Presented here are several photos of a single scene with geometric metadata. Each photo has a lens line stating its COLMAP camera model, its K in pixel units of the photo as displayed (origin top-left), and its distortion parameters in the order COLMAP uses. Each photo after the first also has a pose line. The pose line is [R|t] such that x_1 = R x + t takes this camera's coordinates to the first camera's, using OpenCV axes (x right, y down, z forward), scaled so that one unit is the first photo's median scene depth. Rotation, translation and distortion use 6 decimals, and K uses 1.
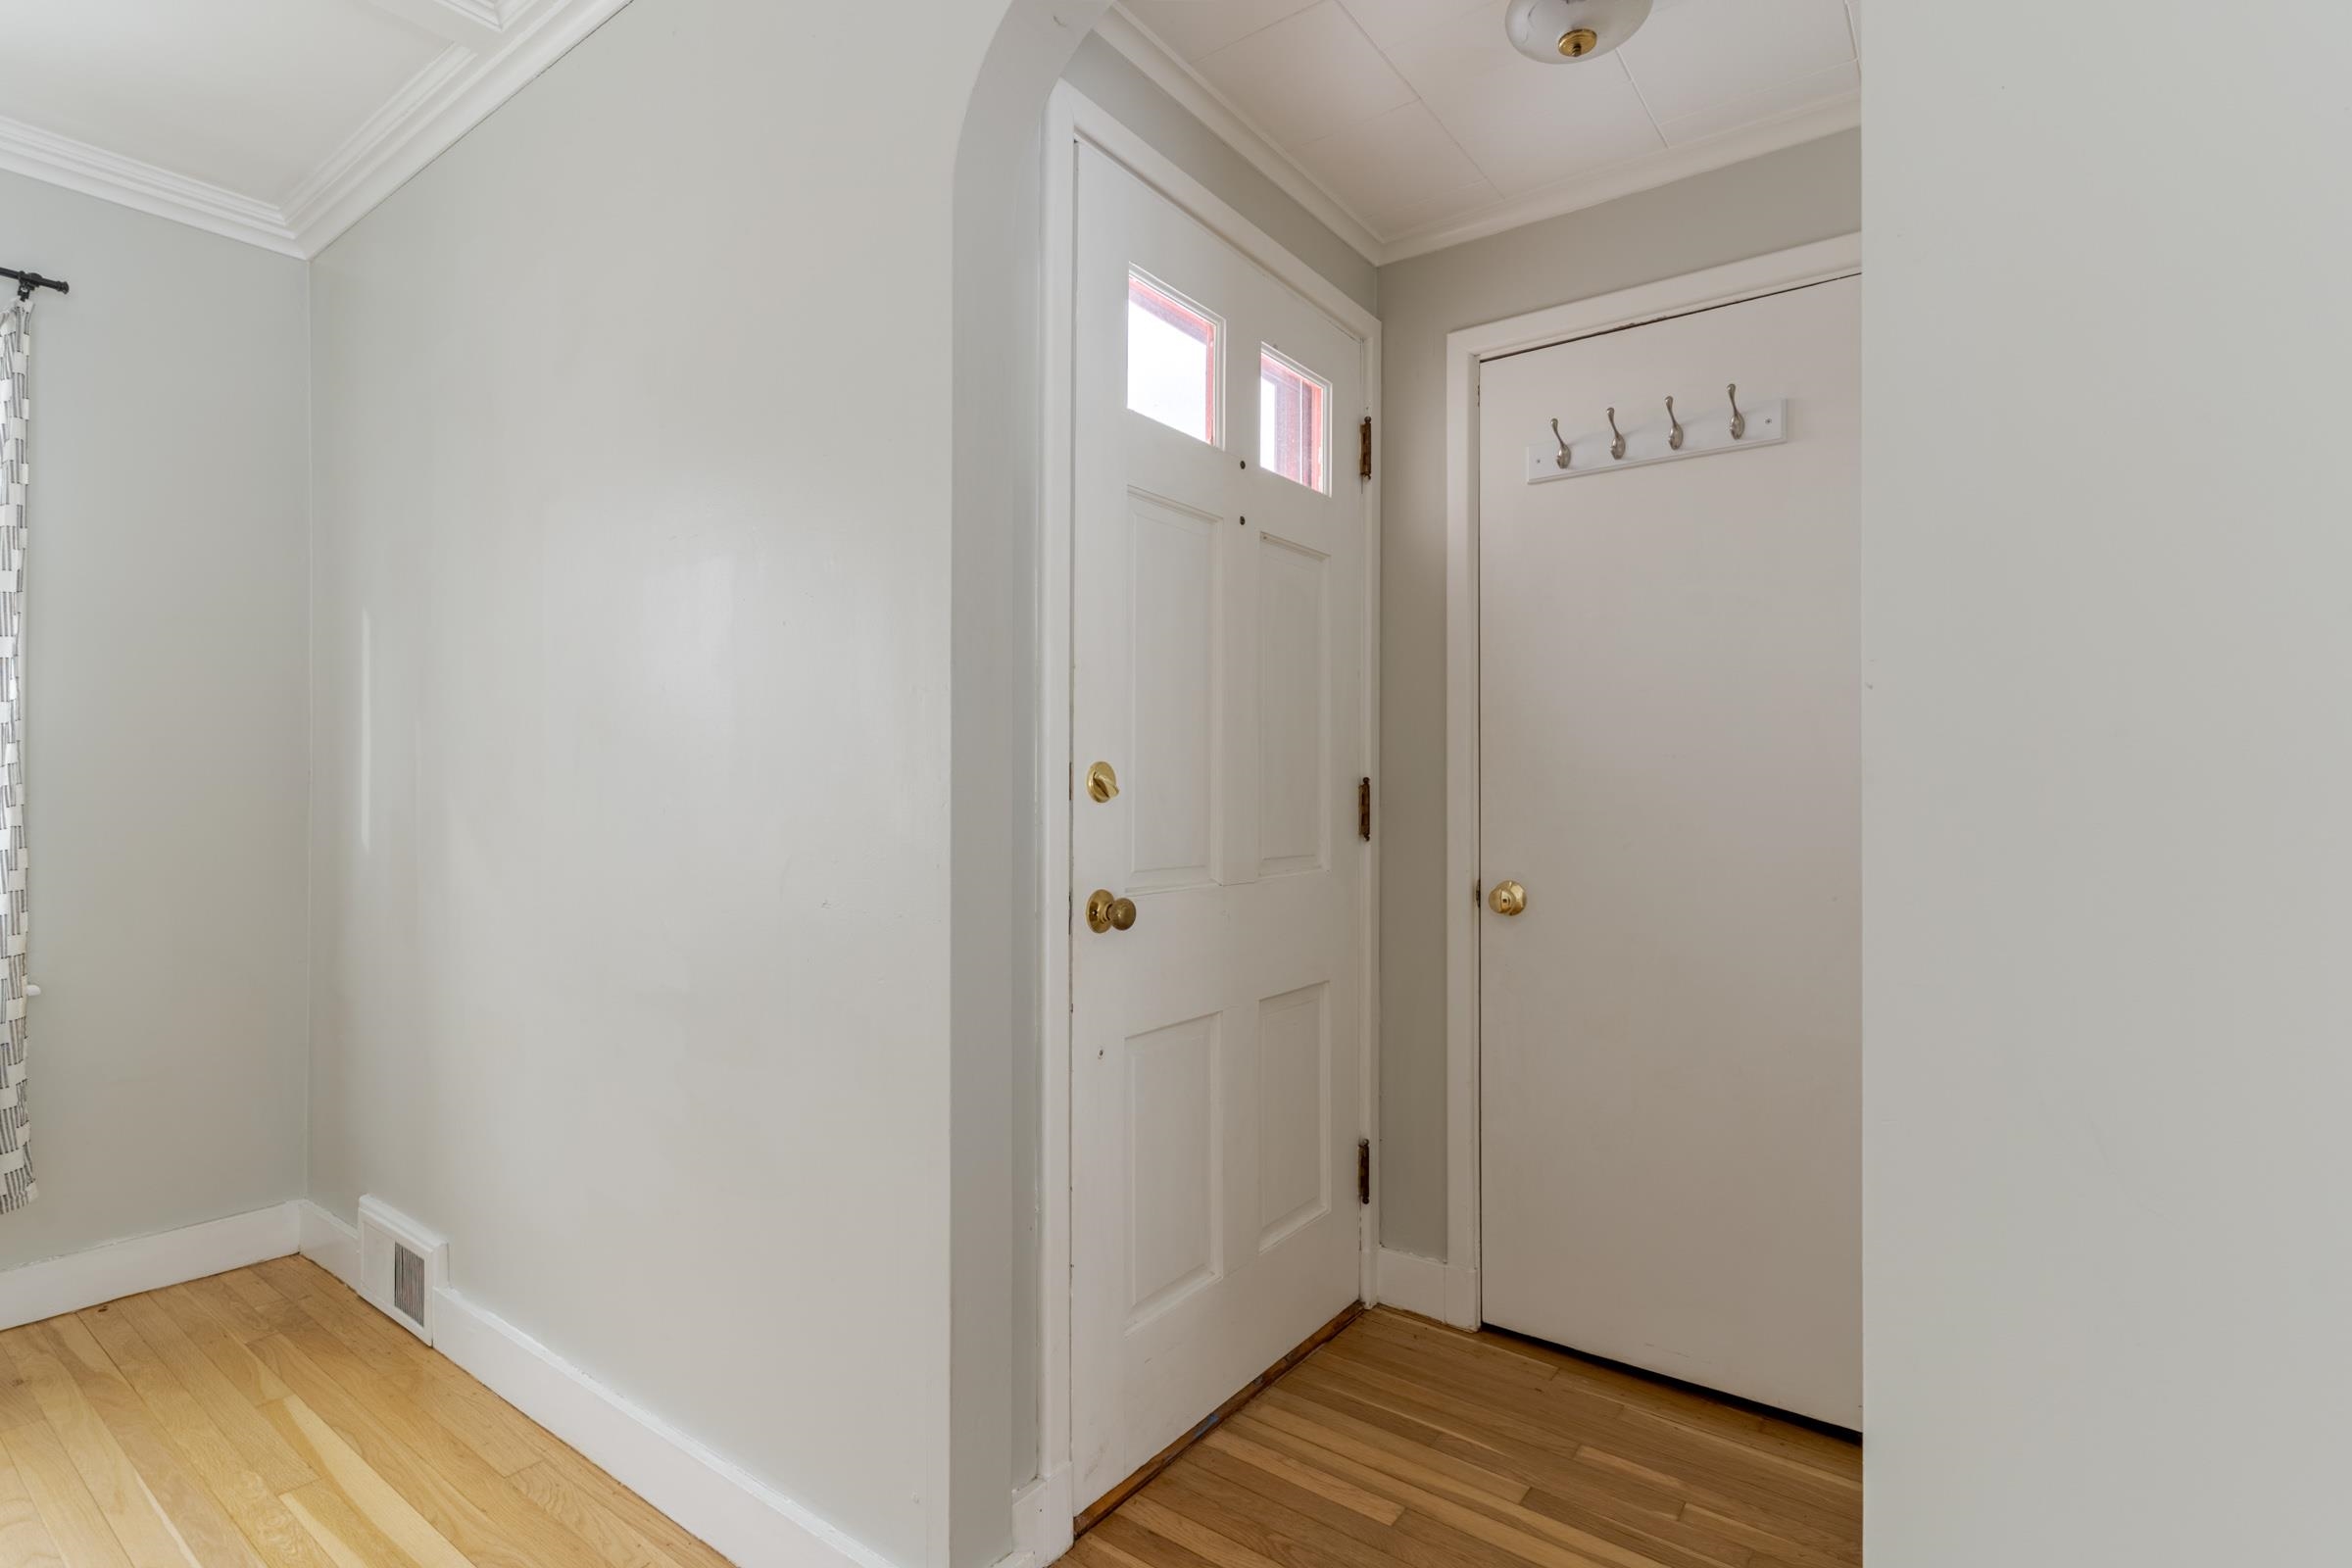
lens RADIAL K [[1116.4, 0, 1175.5], [0, 1116.4, 786.6], [0, 0, 1]] dist [0.002097, -0.000245]
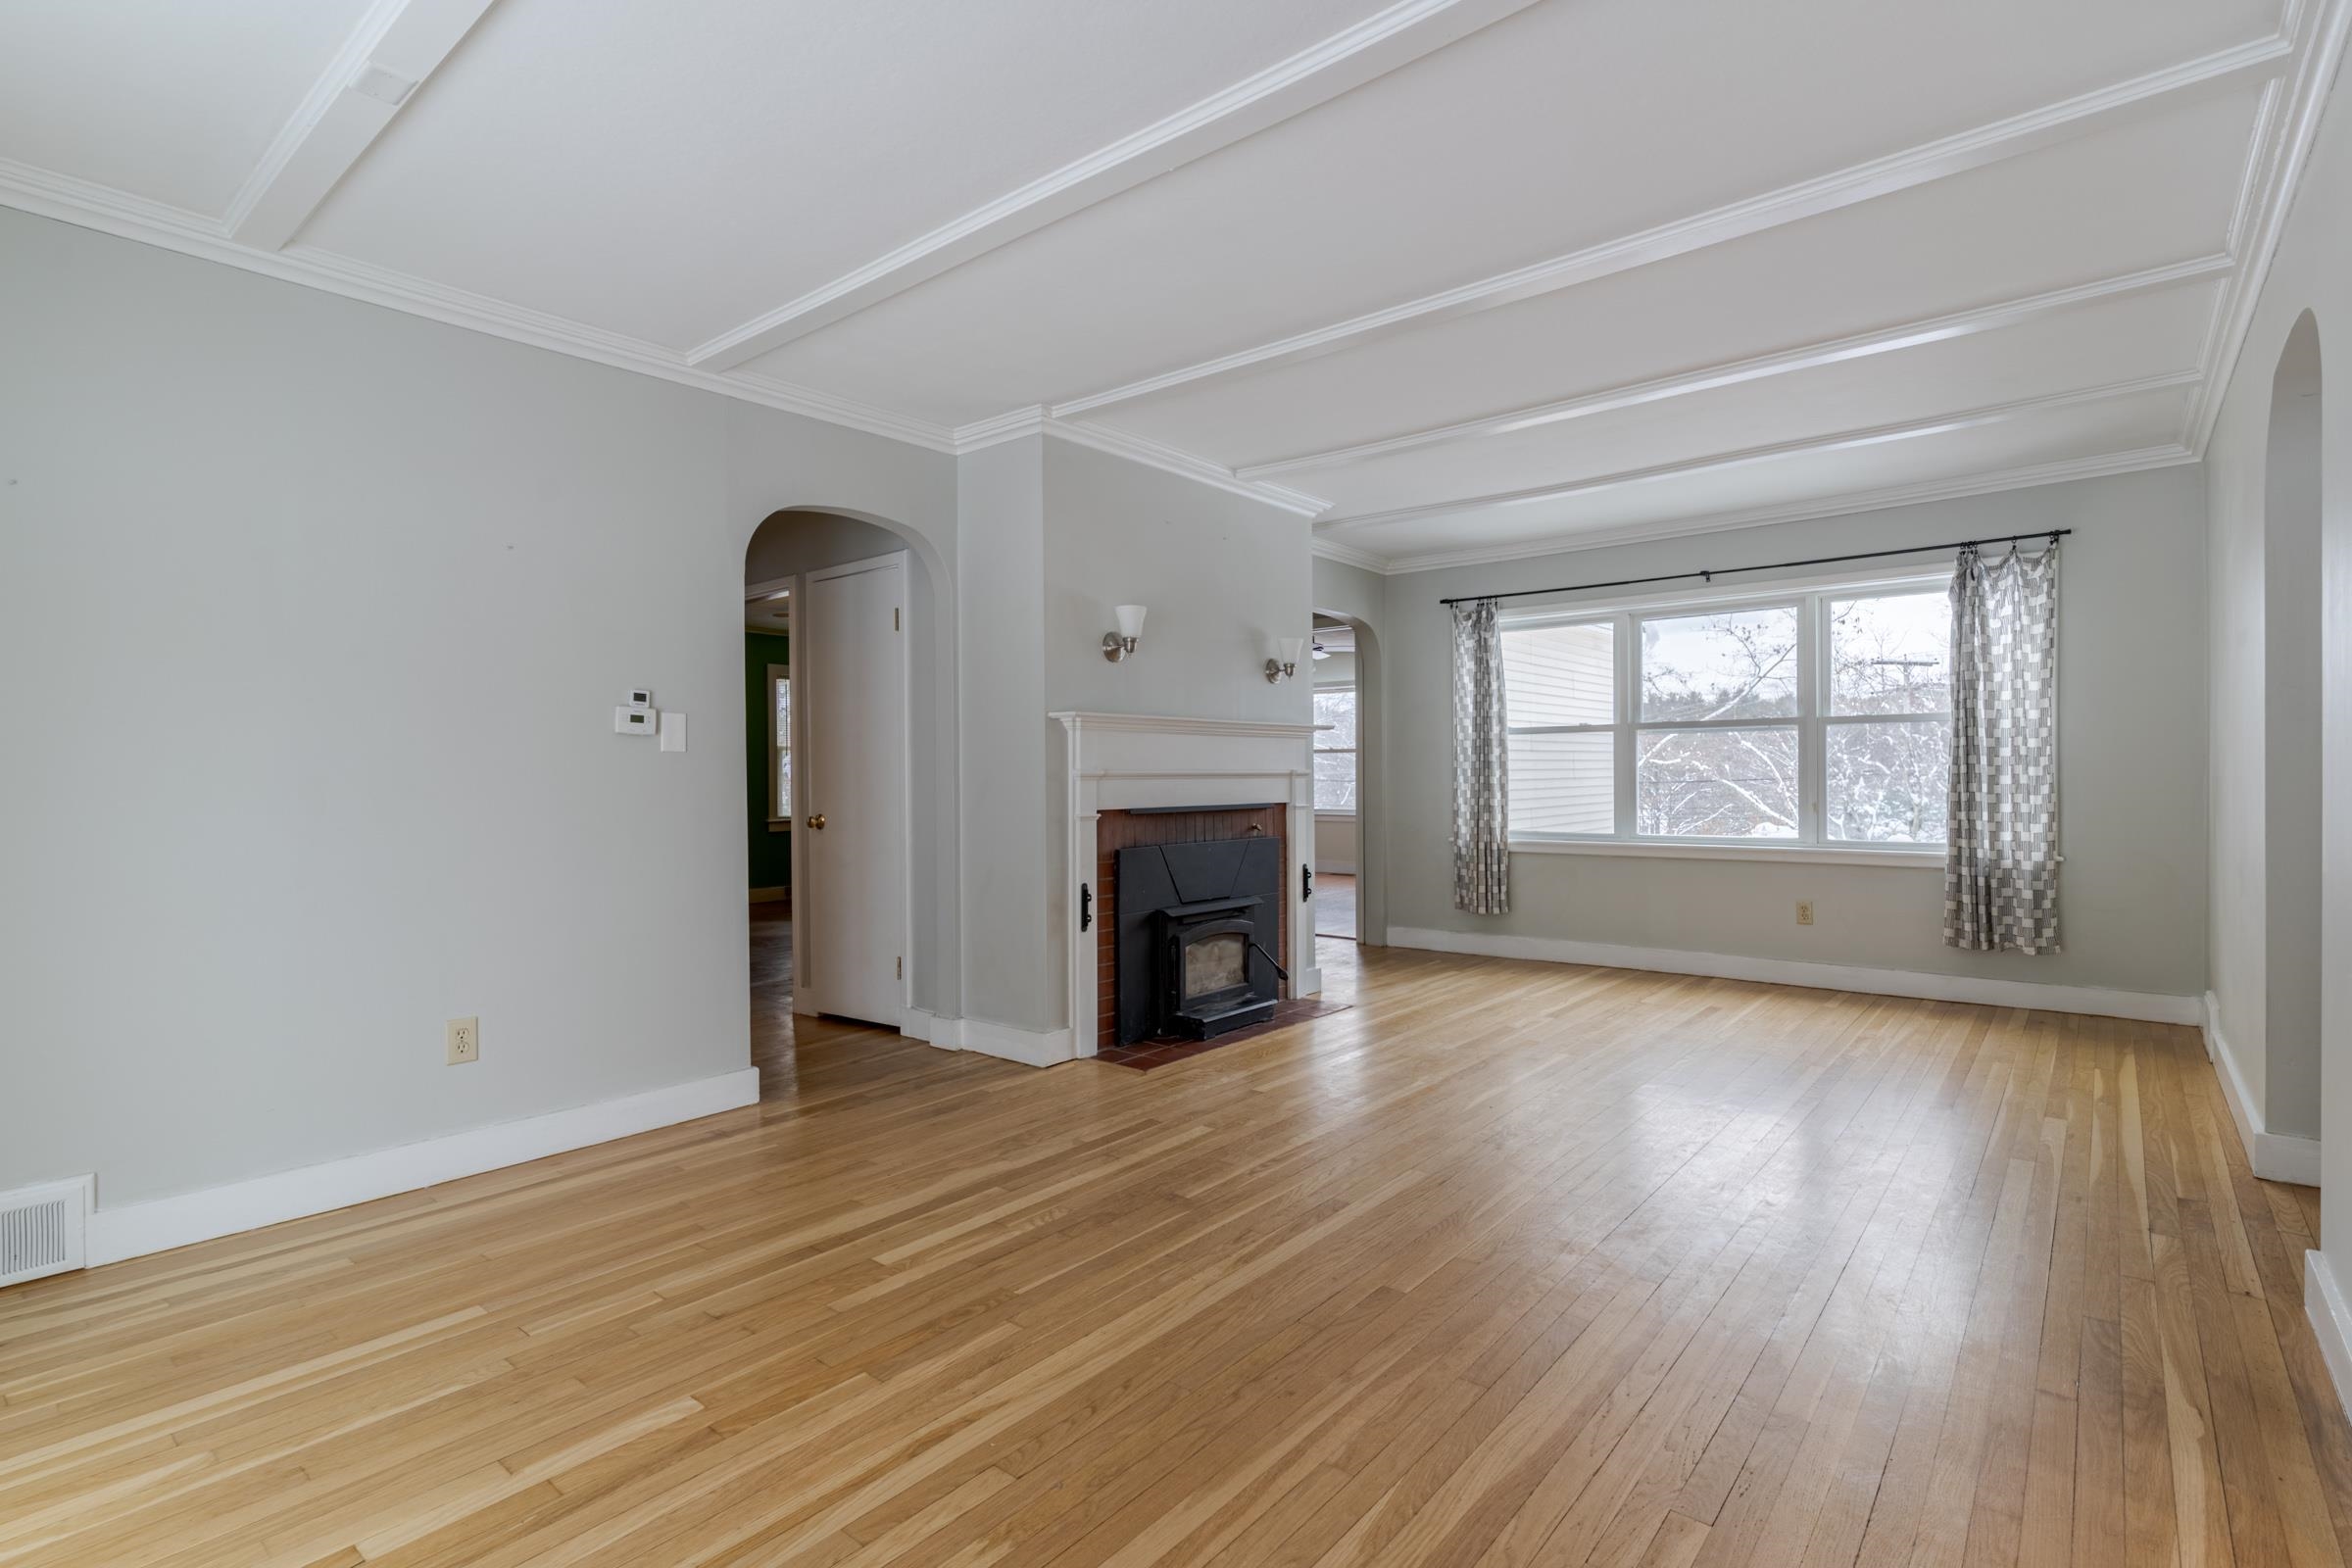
lens RADIAL K [[1116.4, 0, 1175.5], [0, 1116.4, 786.6], [0, 0, 1]] dist [0.002097, -0.000245]
pose [[-0.048598, 0.007078, -0.998793, 1.332483], [0.013336, 0.999890, 0.006437, 0.002599], [0.998729, -0.013007, -0.048687, -0.660302]]
